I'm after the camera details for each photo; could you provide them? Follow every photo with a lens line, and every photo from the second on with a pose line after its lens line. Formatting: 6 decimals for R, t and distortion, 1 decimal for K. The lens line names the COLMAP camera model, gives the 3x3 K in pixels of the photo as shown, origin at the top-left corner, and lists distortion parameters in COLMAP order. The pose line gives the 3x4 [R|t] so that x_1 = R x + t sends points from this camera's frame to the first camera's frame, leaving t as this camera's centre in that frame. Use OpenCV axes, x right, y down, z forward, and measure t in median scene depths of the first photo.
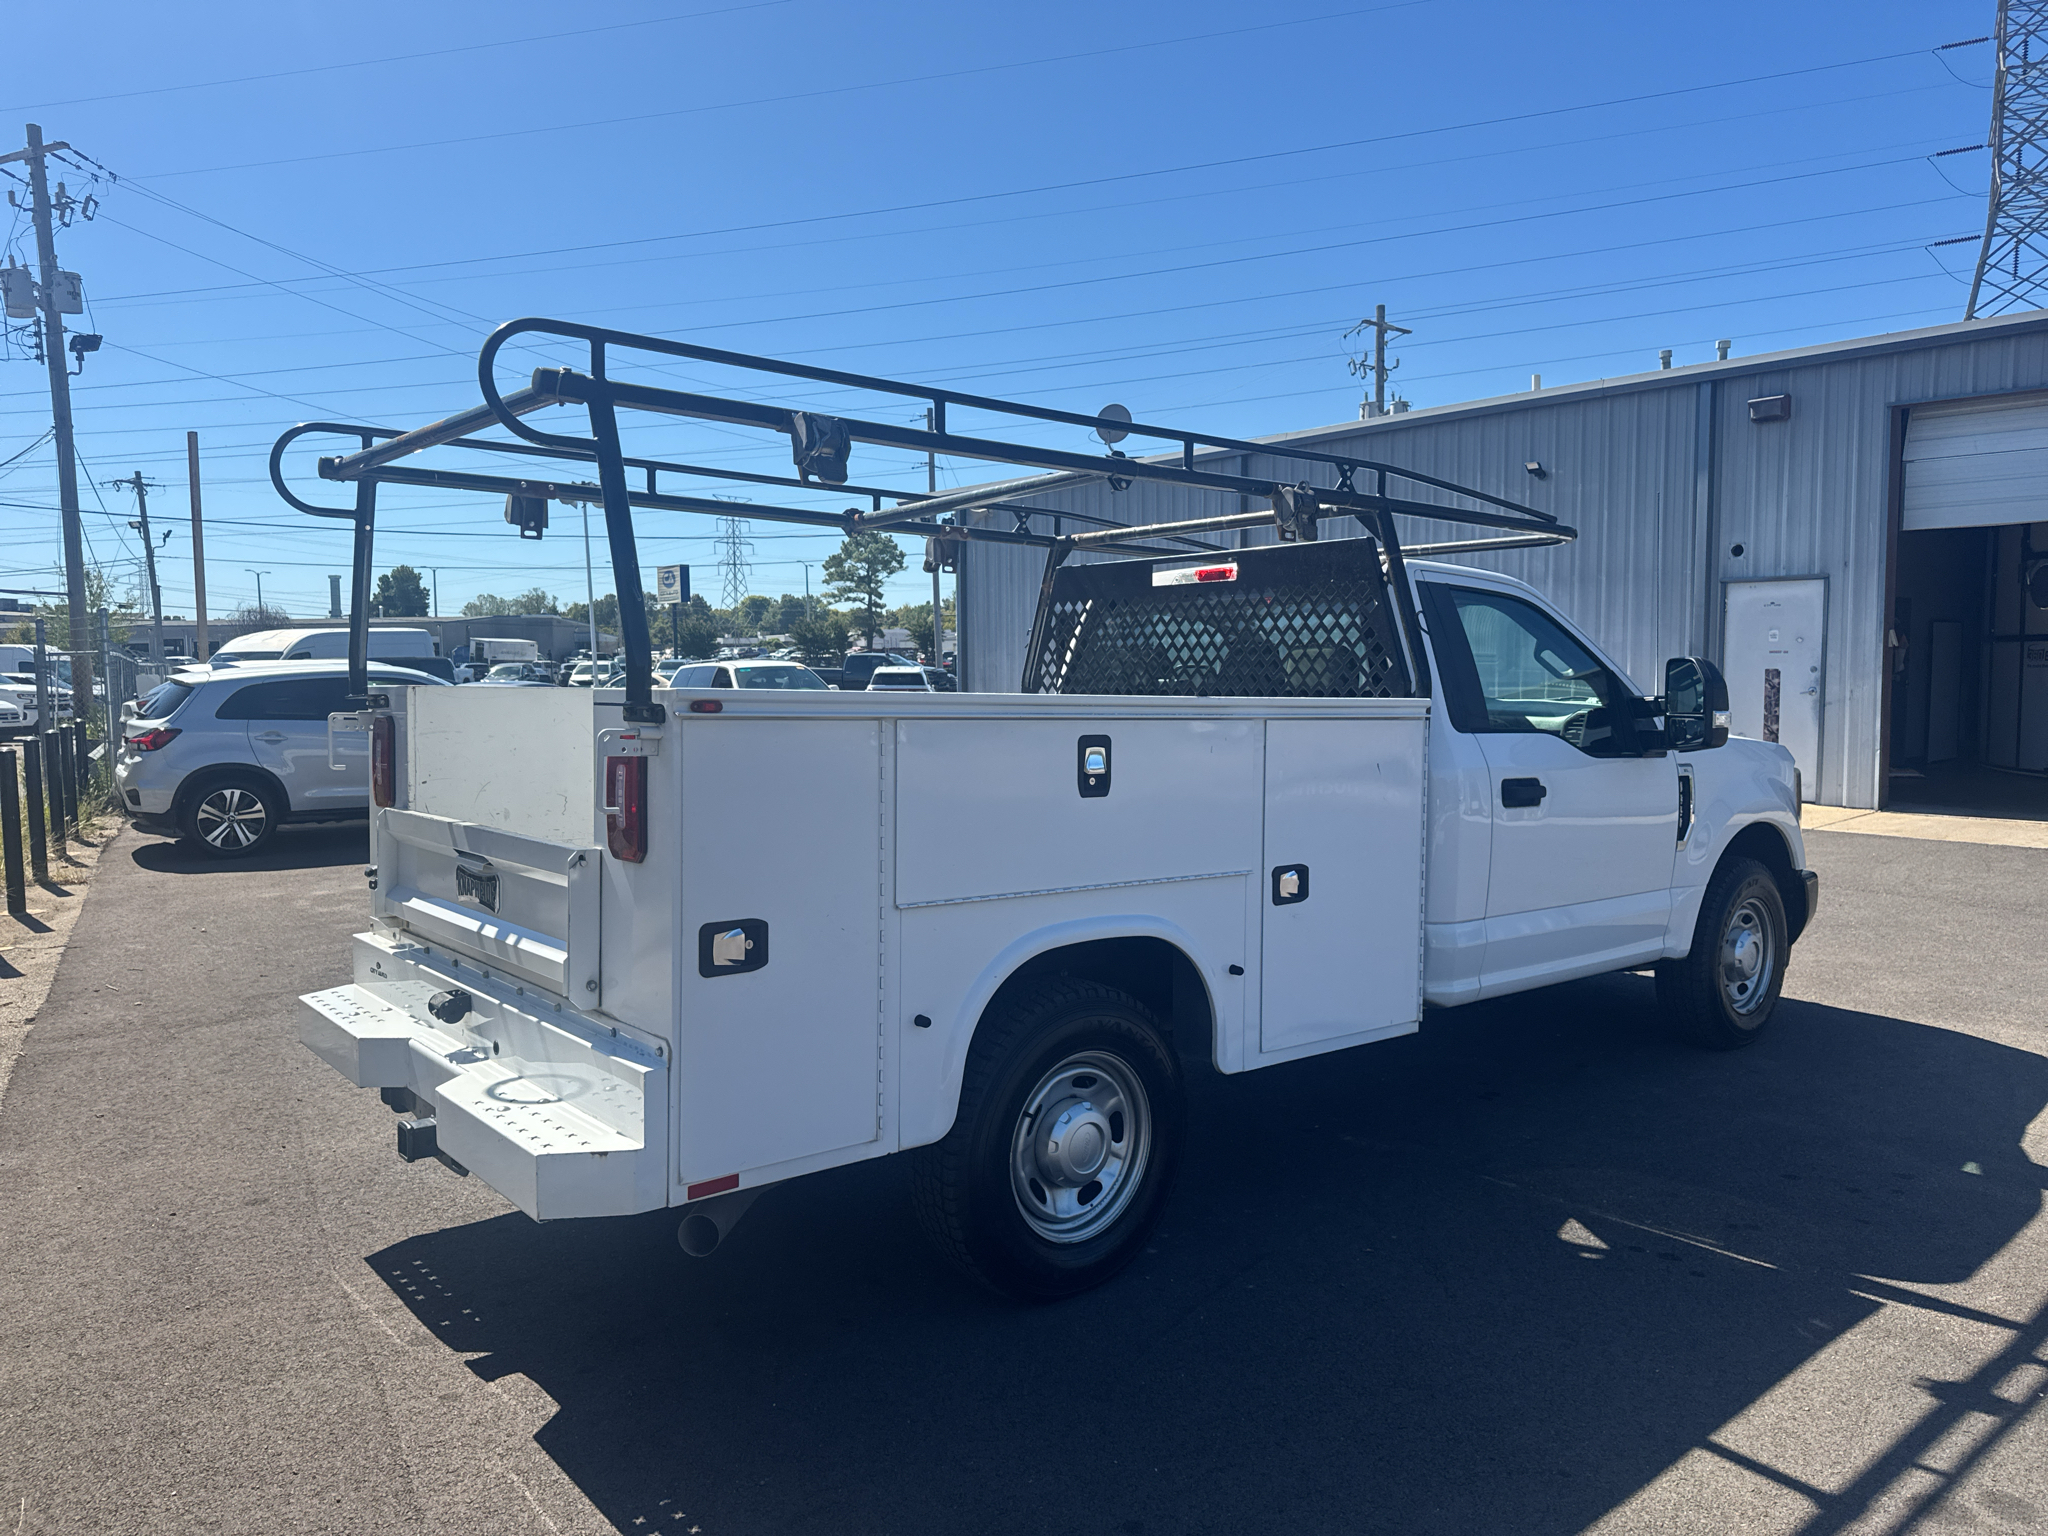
lens RADIAL K [[1439.5, 0, 1067.4], [0, 1439.5, 771.5], [0, 0, 1]] dist [0.070153, -0.076712]
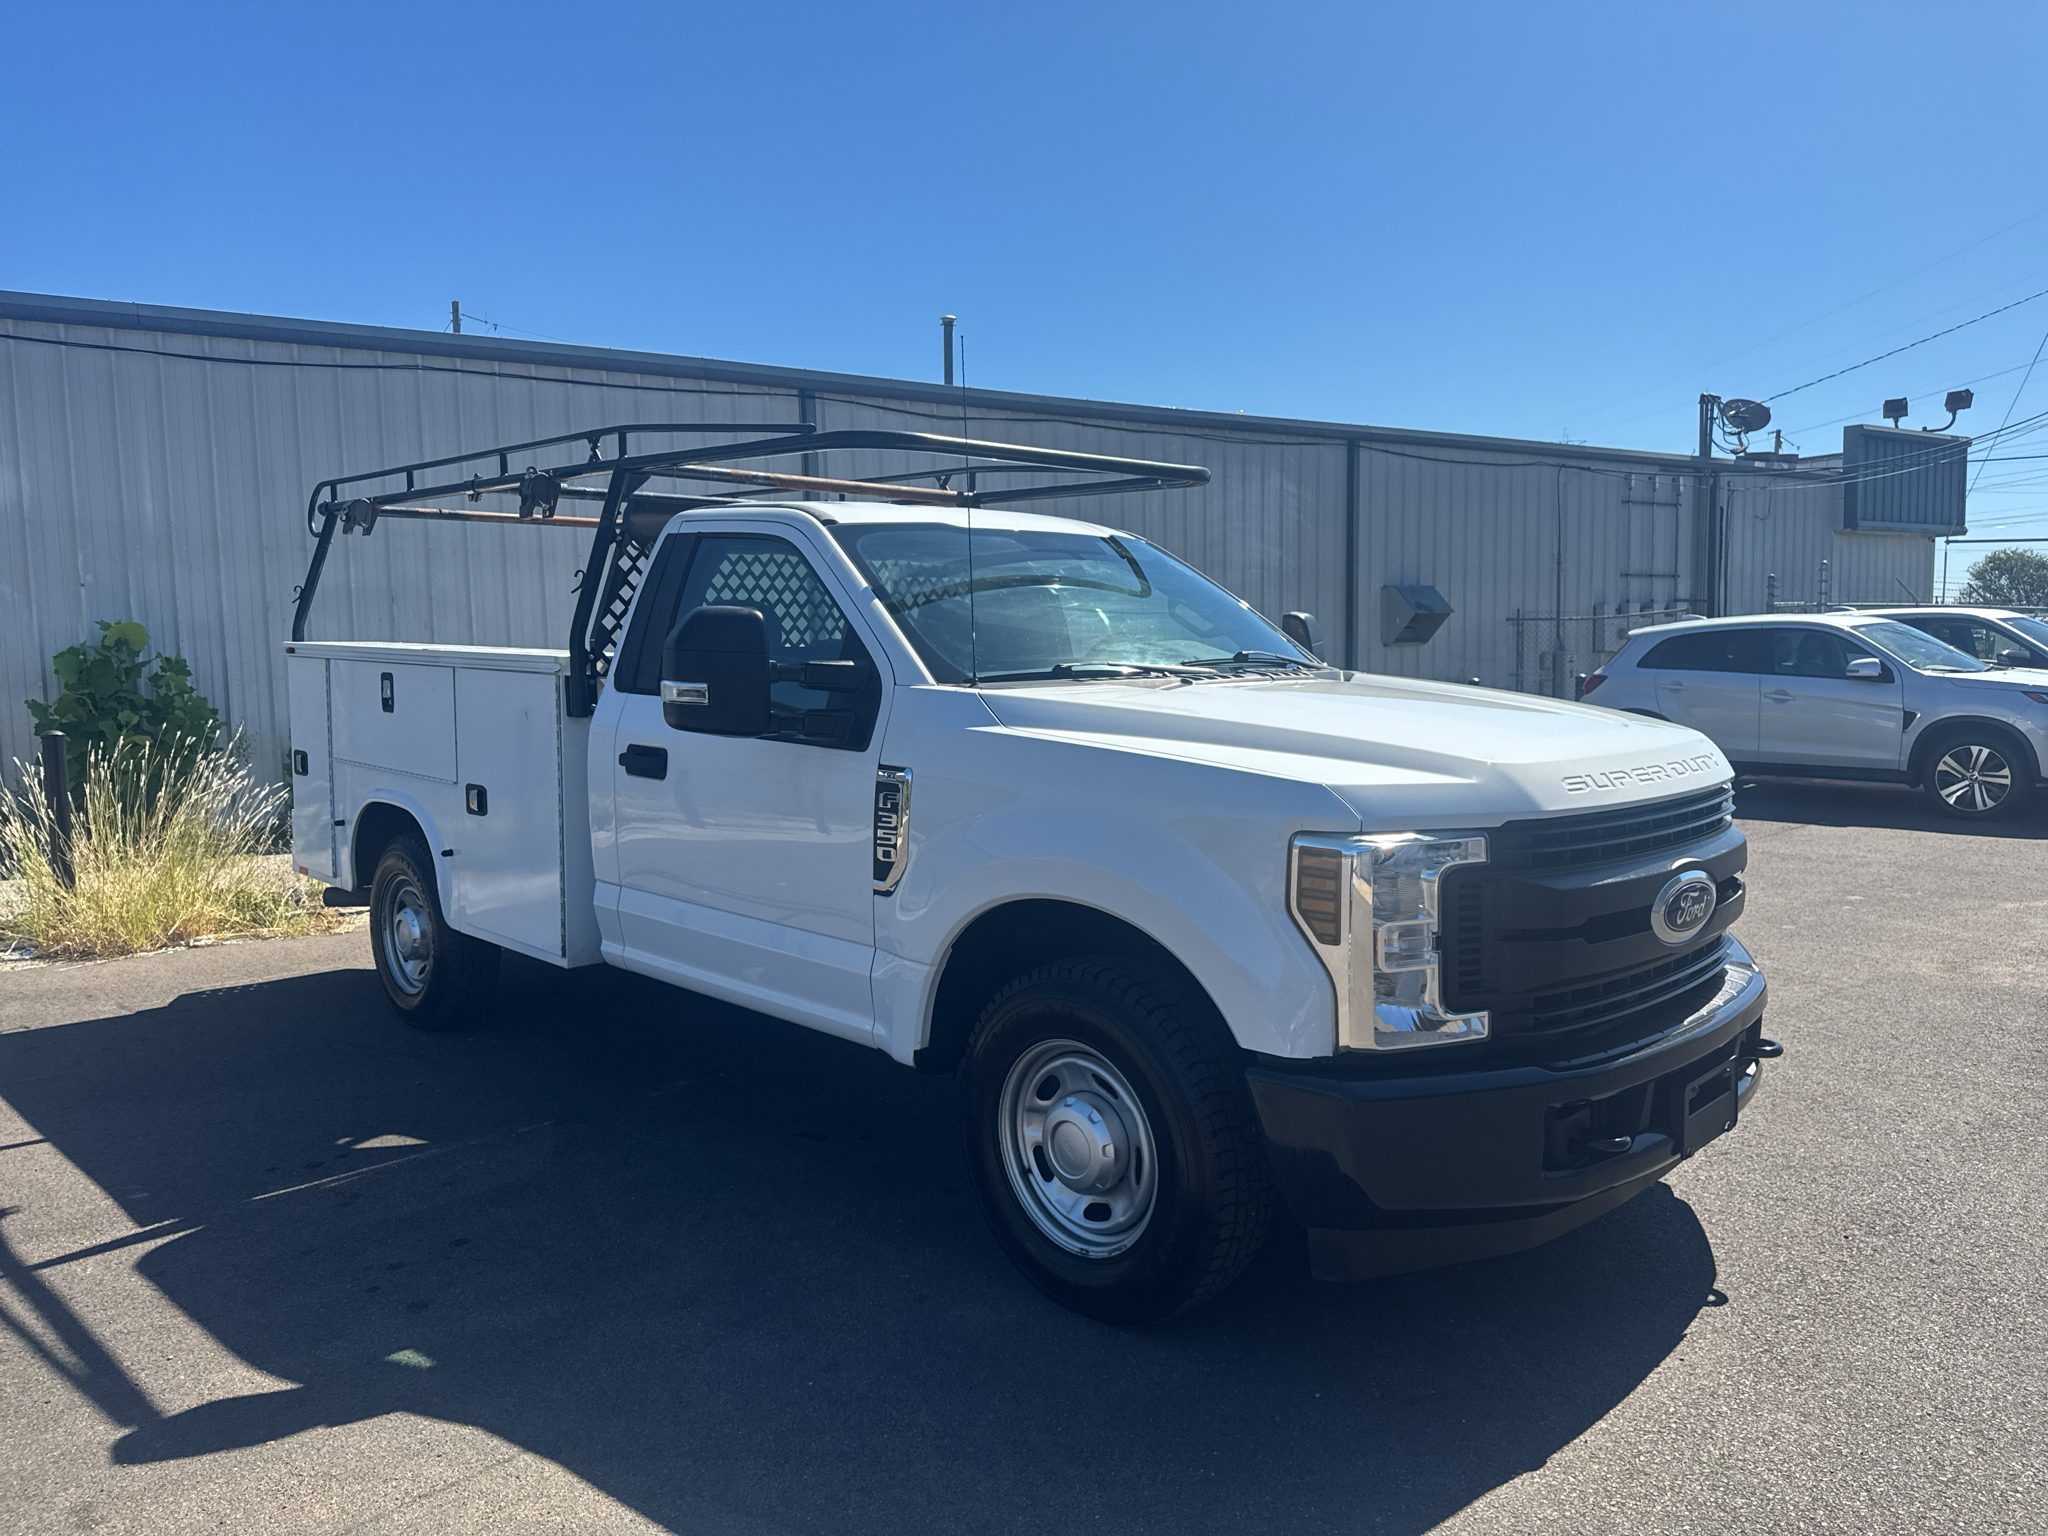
lens RADIAL K [[1424.0, 0, 998.3], [0, 1424.0, 820.6], [0, 0, 1]] dist [0.070862, -0.085137]
pose [[0.062809, 0.122114, -0.990527, 1.440088], [-0.054380, 0.991431, 0.118777, -0.078009], [0.996543, 0.046405, 0.068912, 1.380787]]
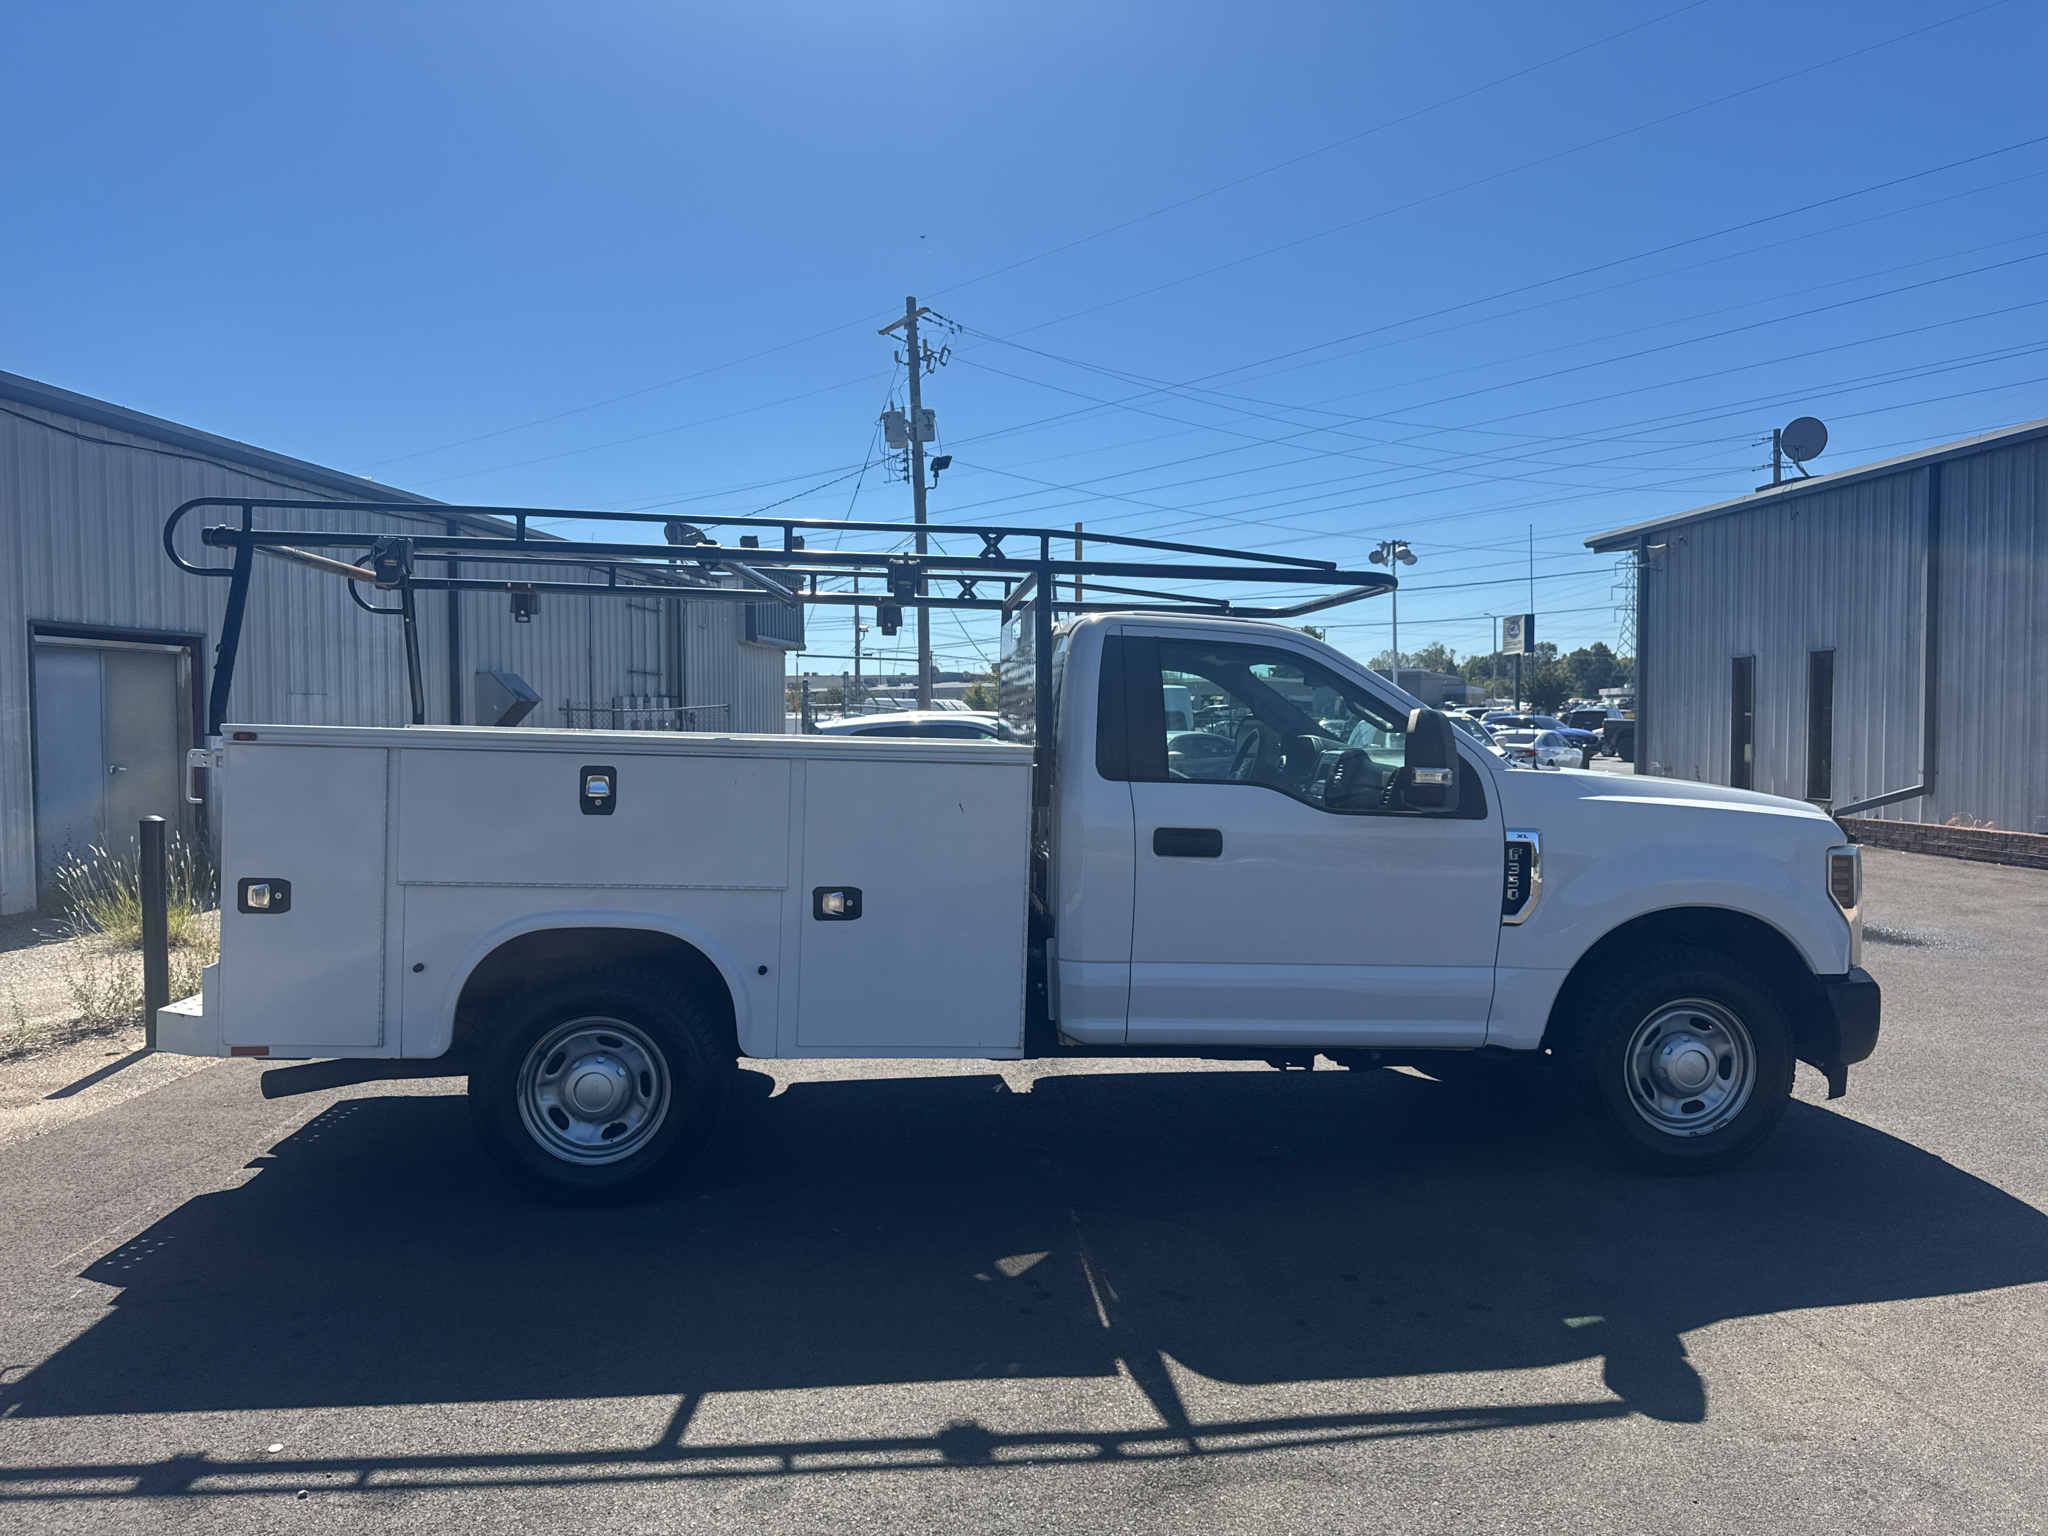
lens RADIAL K [[1463.4, 0, 1029.5], [0, 1463.4, 783.6], [0, 0, 1]] dist [0.052851, -0.063954]
pose [[0.812939, 0.027520, -0.581699, 0.958341], [-0.043973, 0.998932, -0.014194, -0.007387], [0.580687, 0.037118, 0.813280, 0.146738]]
